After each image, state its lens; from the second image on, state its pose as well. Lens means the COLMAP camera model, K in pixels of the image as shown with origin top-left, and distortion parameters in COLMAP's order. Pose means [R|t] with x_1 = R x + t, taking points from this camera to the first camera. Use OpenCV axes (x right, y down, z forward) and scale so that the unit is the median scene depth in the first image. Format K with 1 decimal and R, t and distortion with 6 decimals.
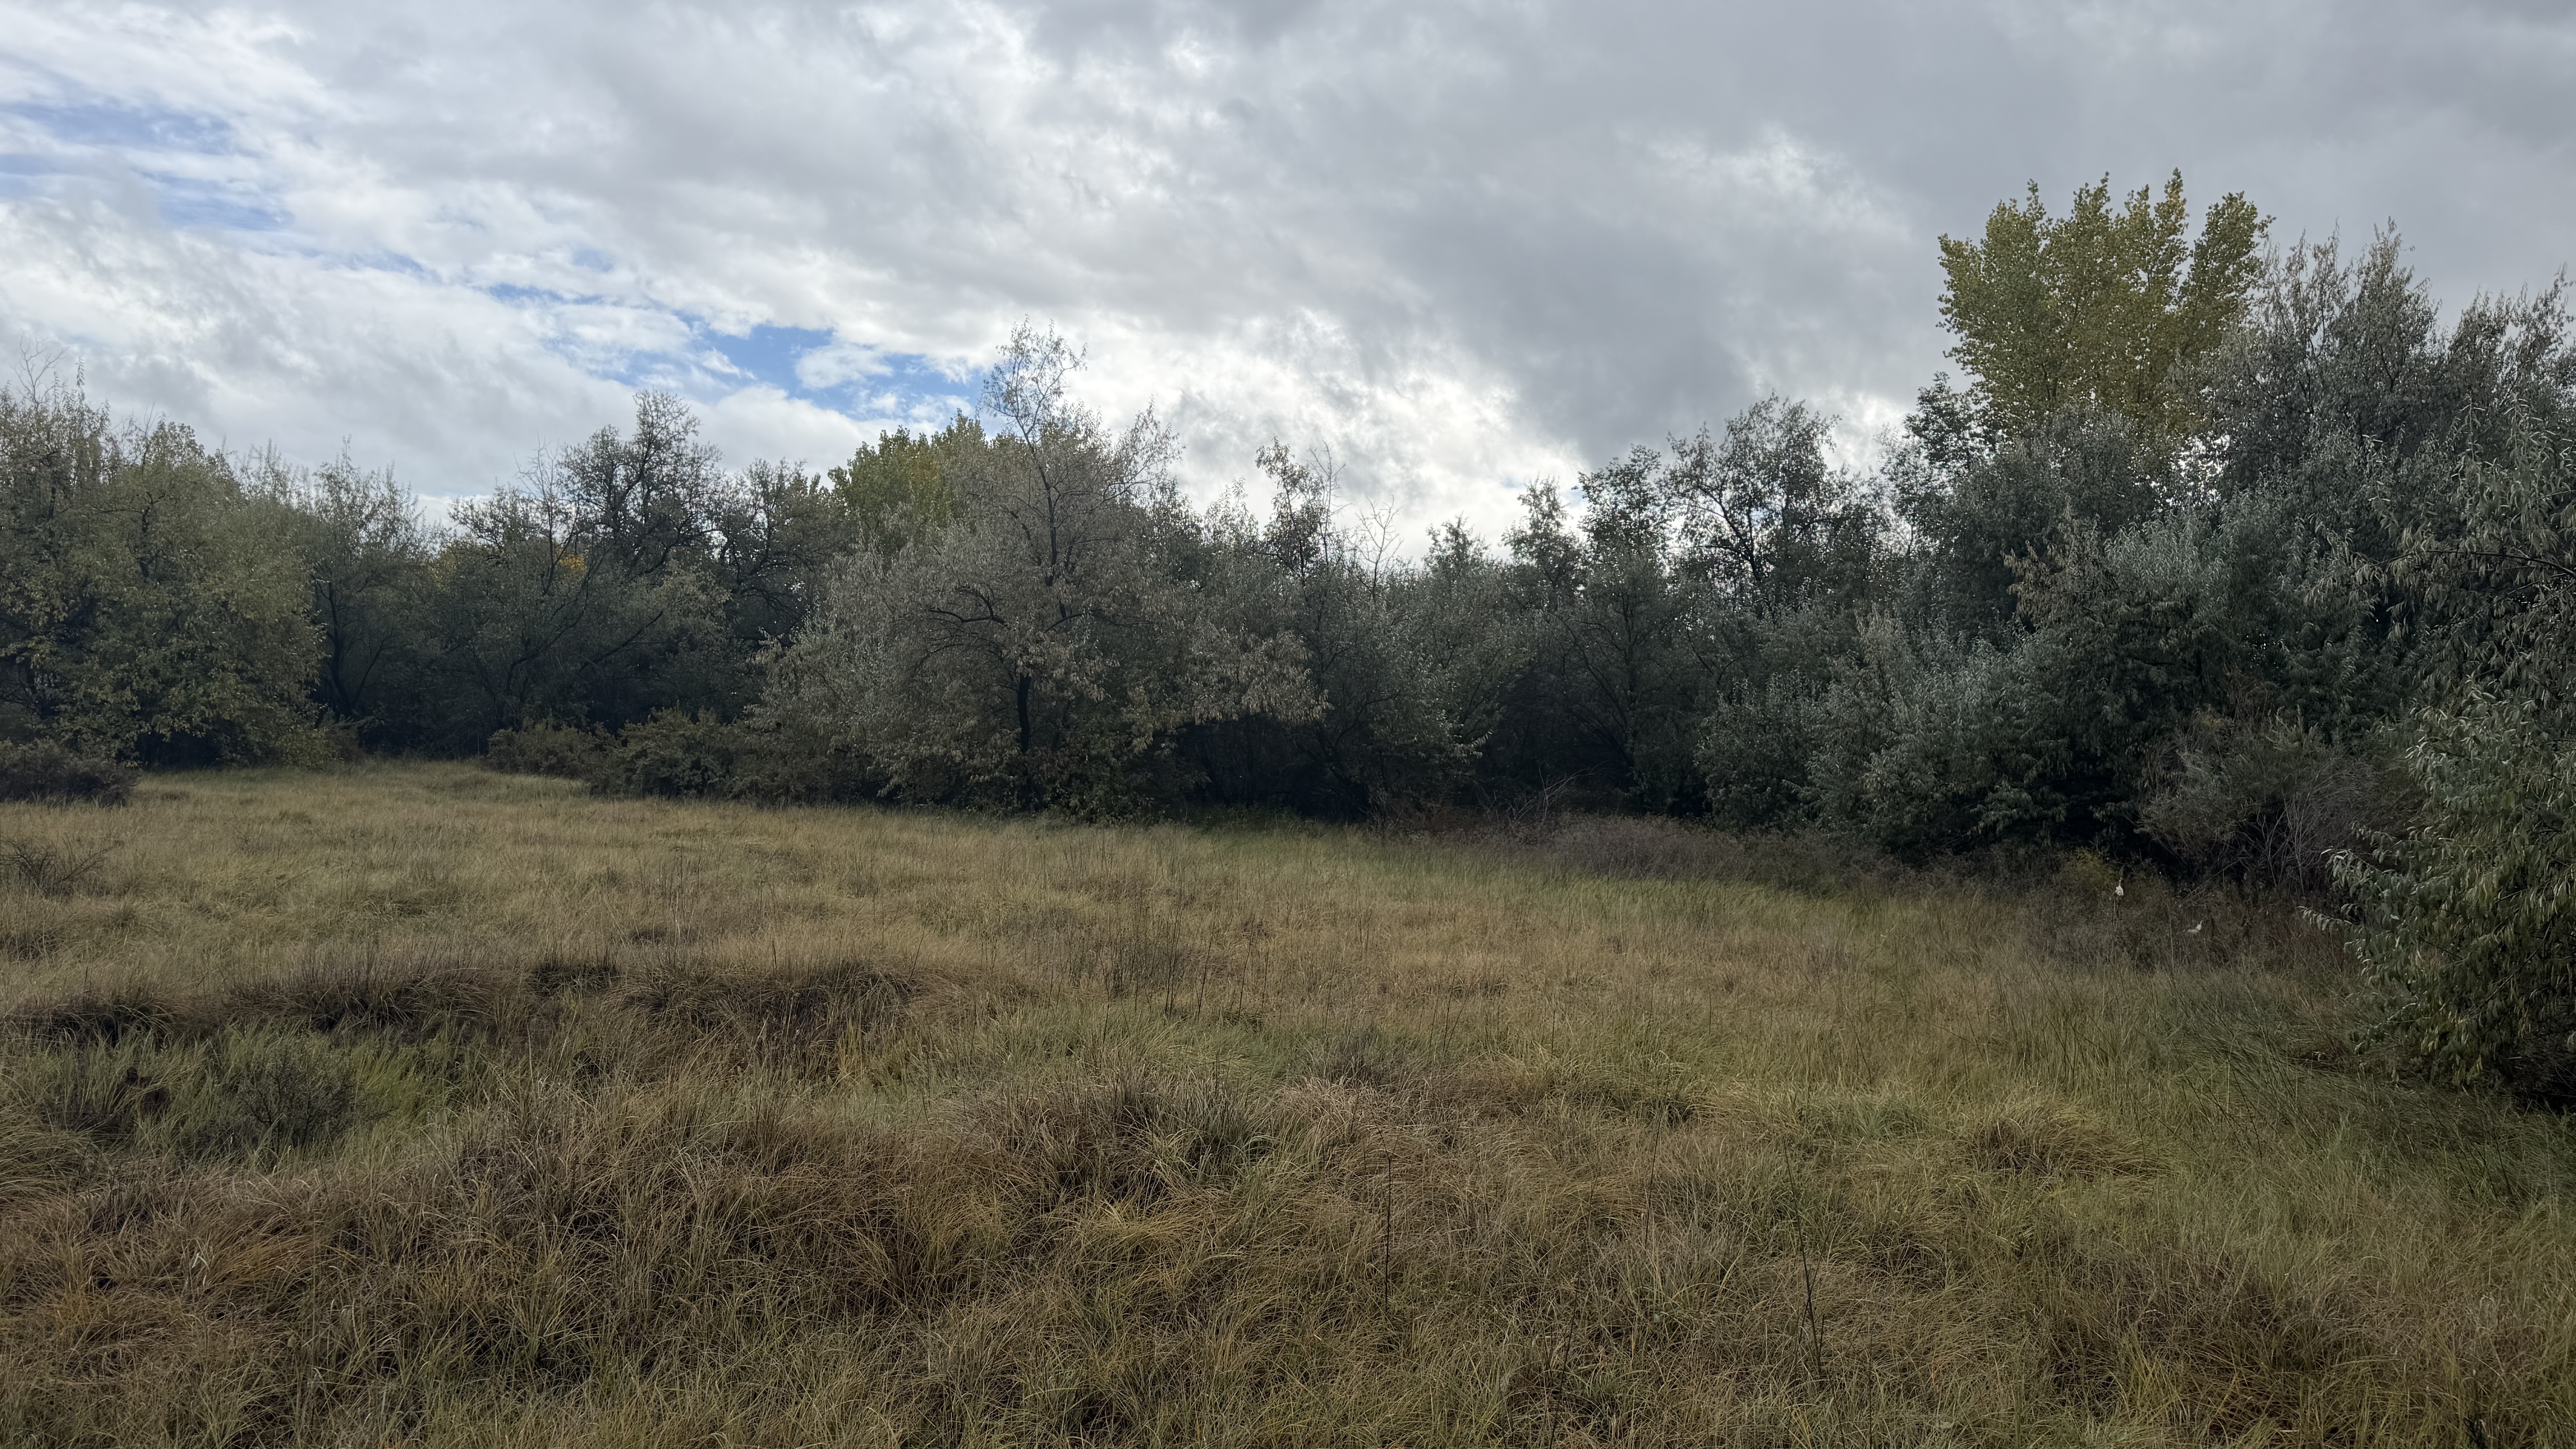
lens RADIAL K [[1714.3, 0, 1228.3], [0, 1714.3, 720.0], [0, 0, 1]] dist [0.041411, -0.124258]
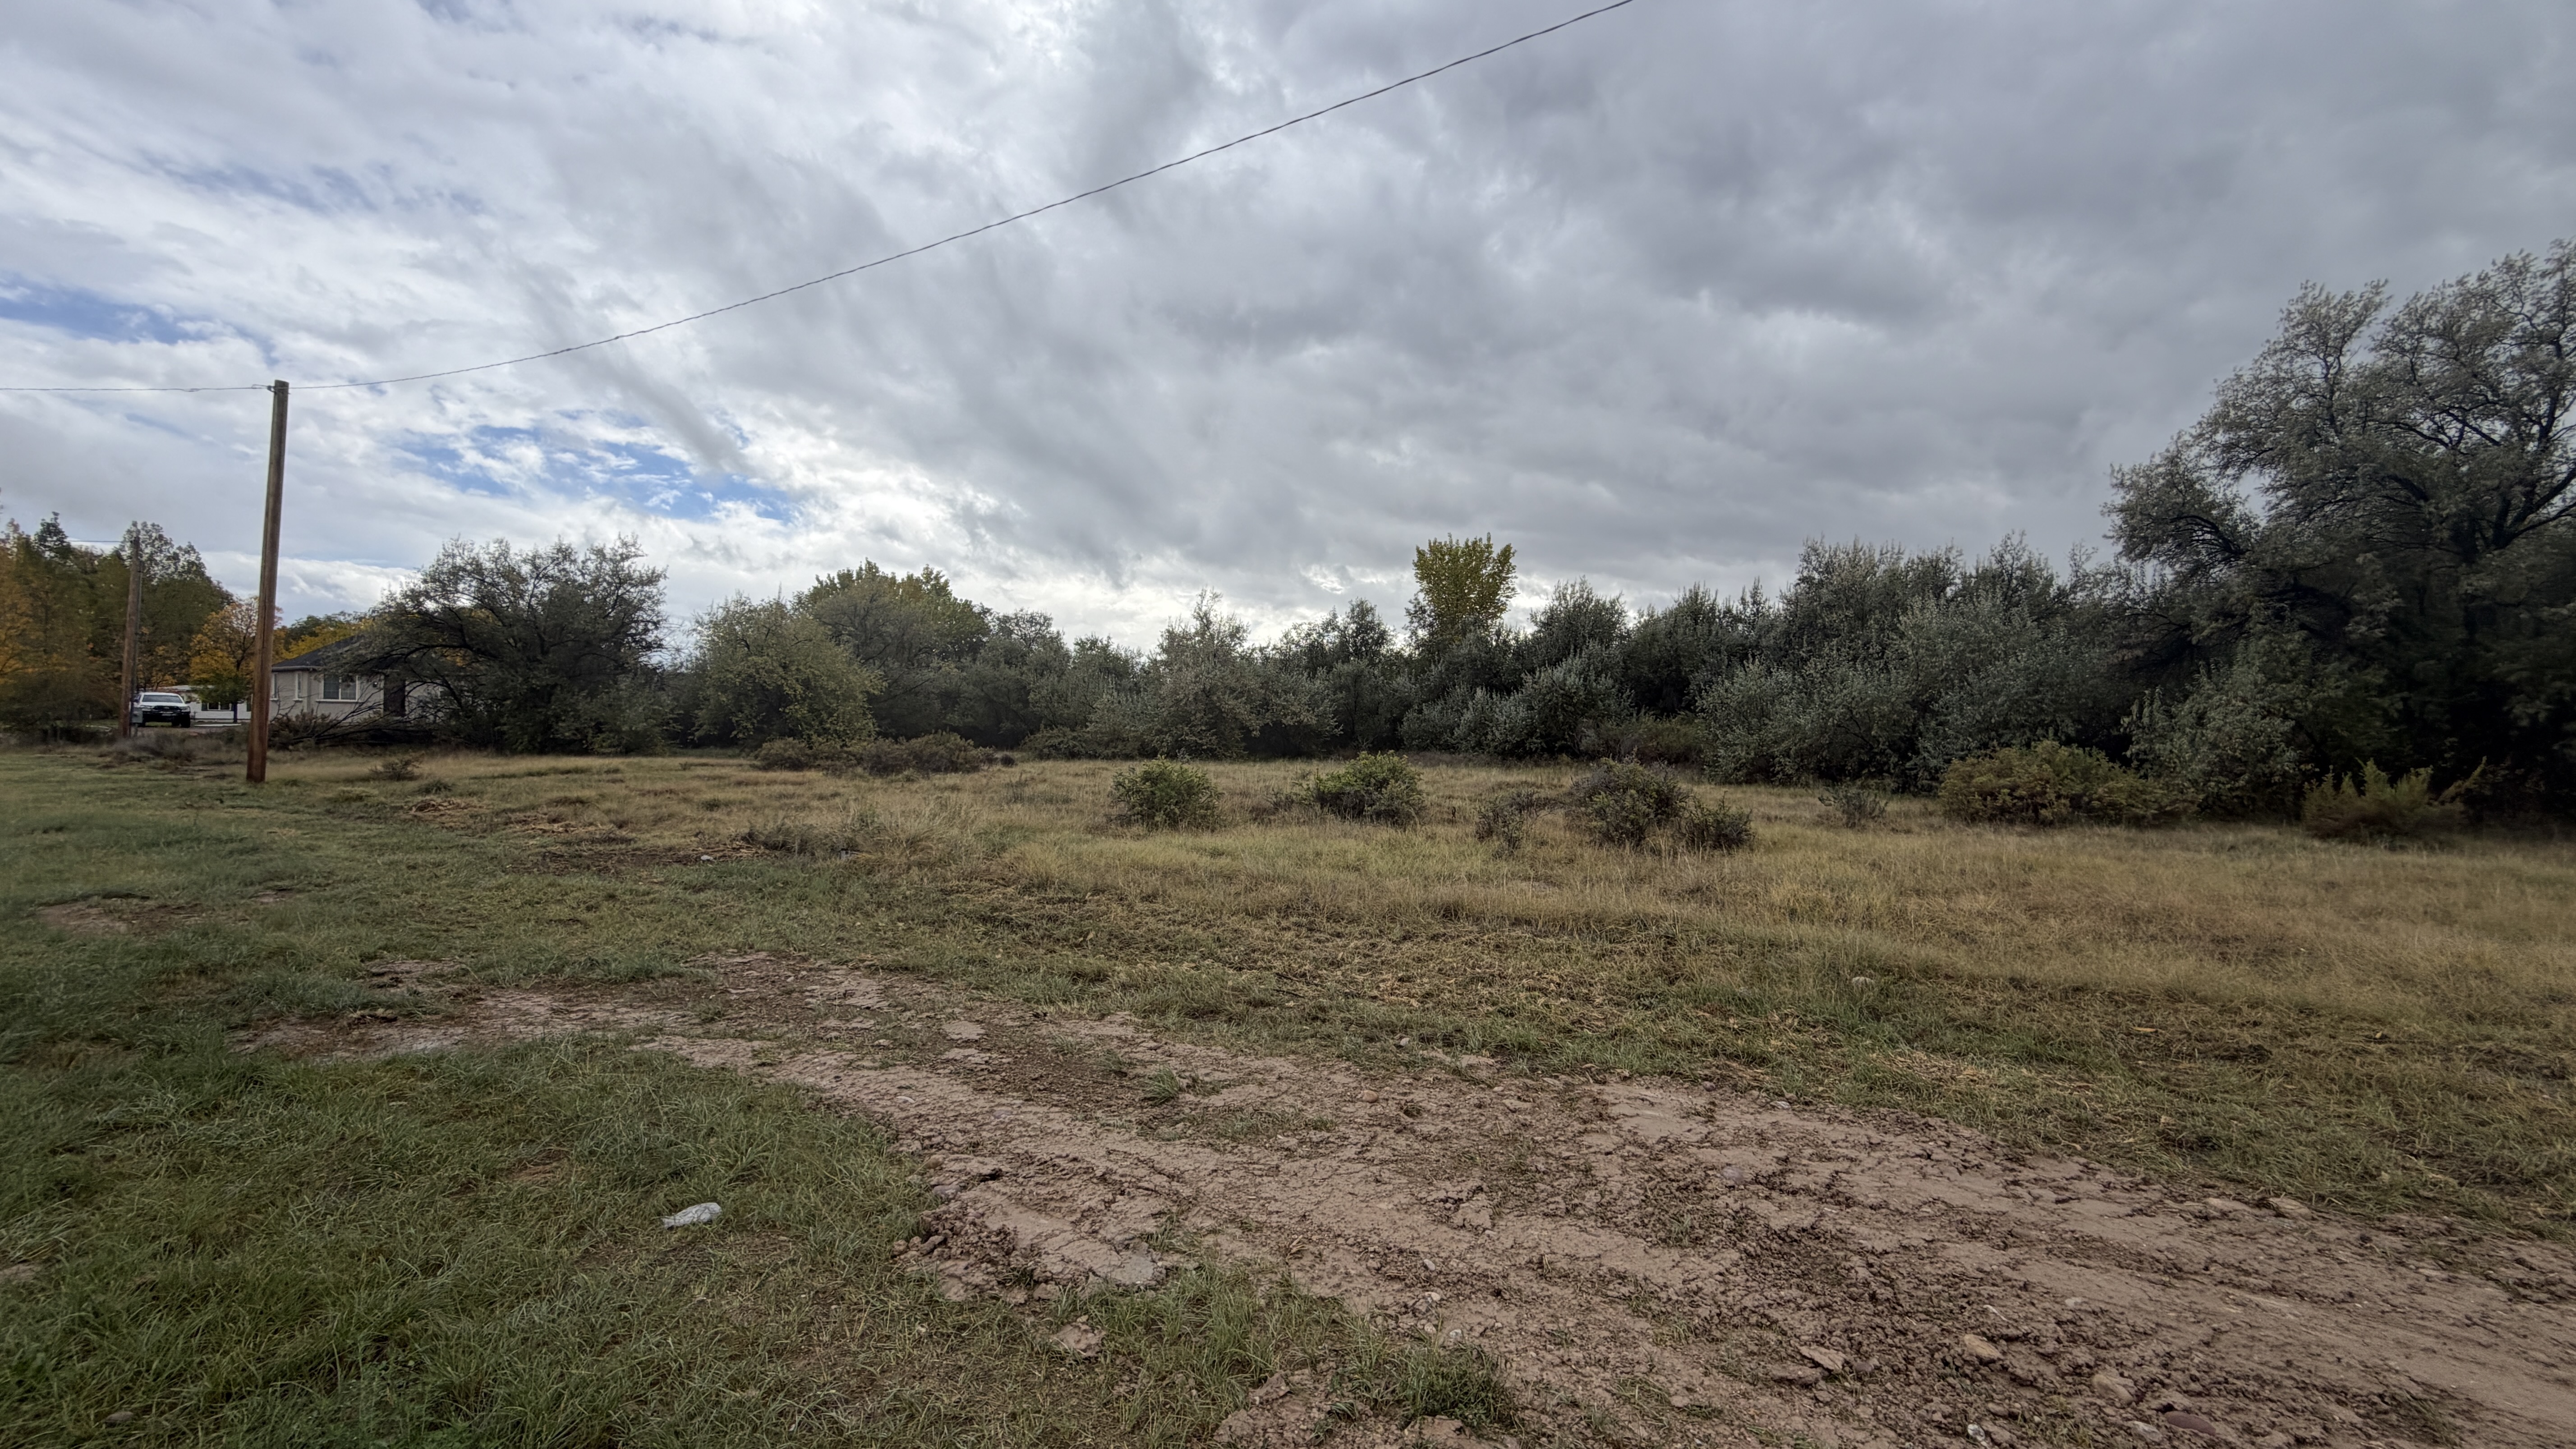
lens RADIAL K [[1014.6, 0, 1288.0], [0, 1014.6, 724.5], [0, 0, 1]] dist [-0.000941, -0.000254]
pose [[0.867640, -0.028788, 0.496359, -0.631958], [0.016648, 0.999445, 0.028866, -0.036485], [-0.496914, -0.016782, 0.867637, -0.375715]]
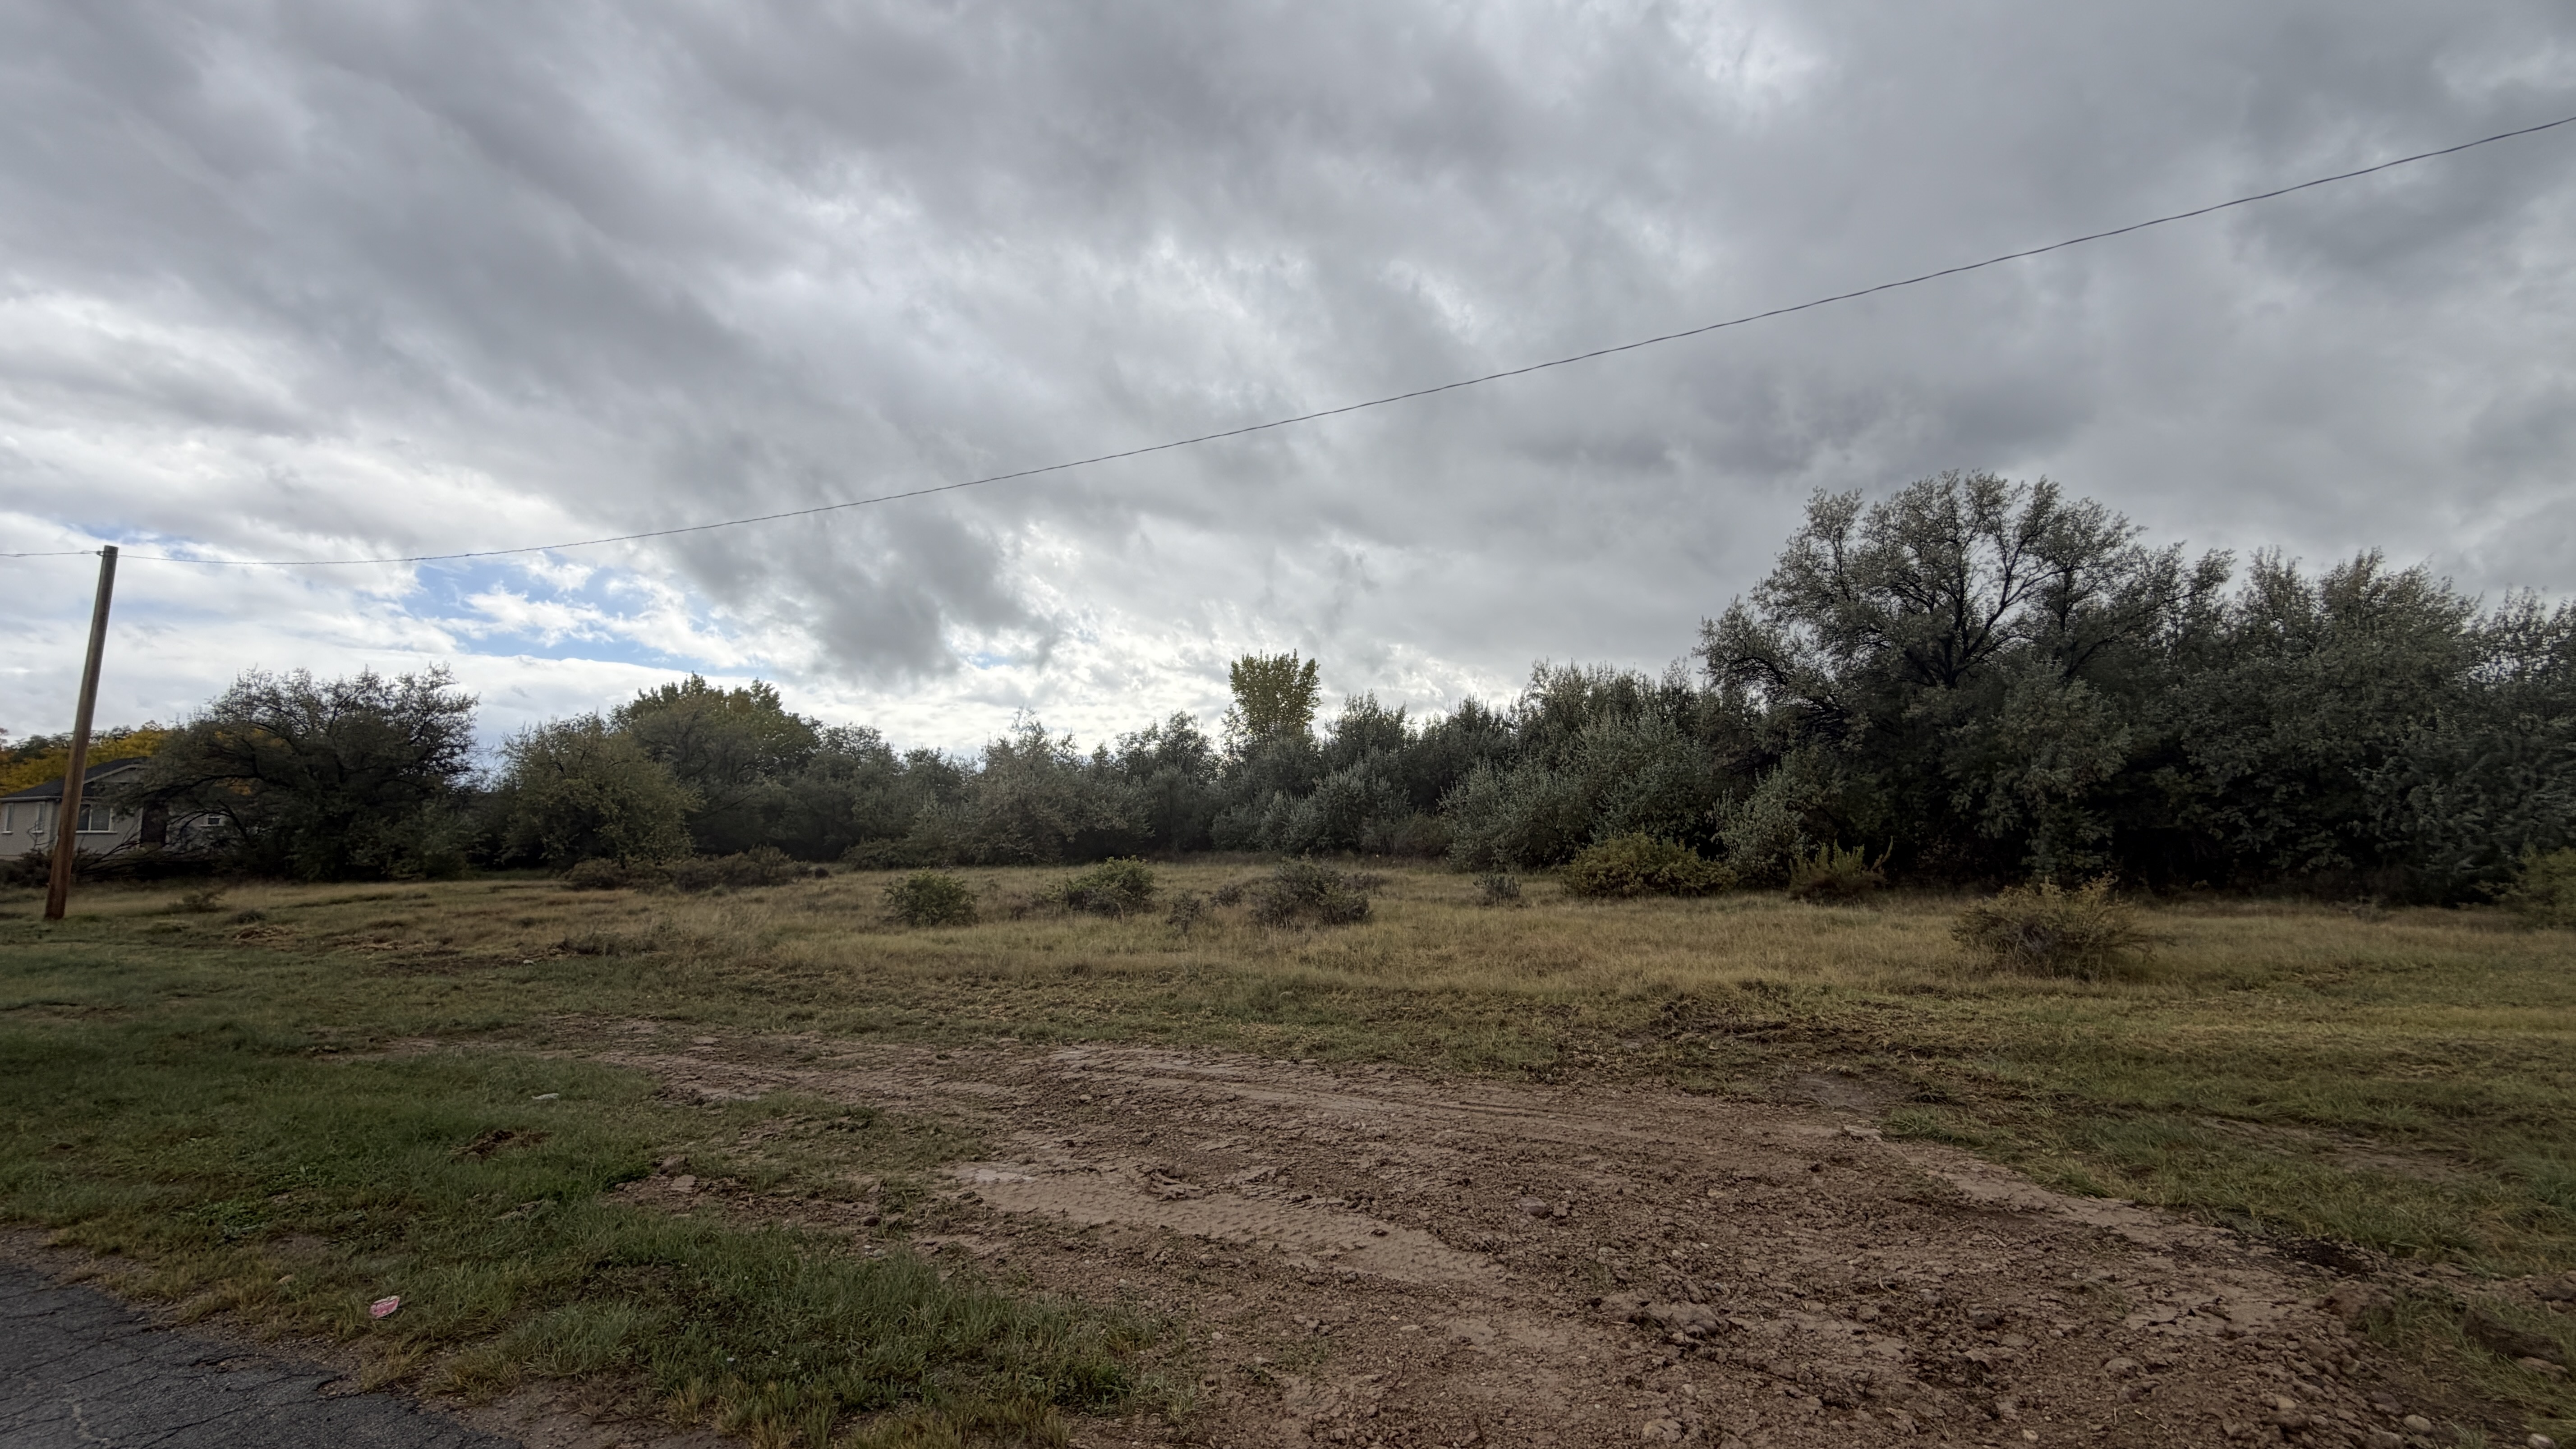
lens RADIAL K [[1014.6, 0, 1288.0], [0, 1014.6, 724.5], [0, 0, 1]] dist [-0.000941, -0.000254]
pose [[0.792137, 0.006827, 0.610306, -0.641220], [0.039709, 0.997242, -0.062695, -0.045914], [-0.609051, 0.073897, 0.789681, -0.527167]]
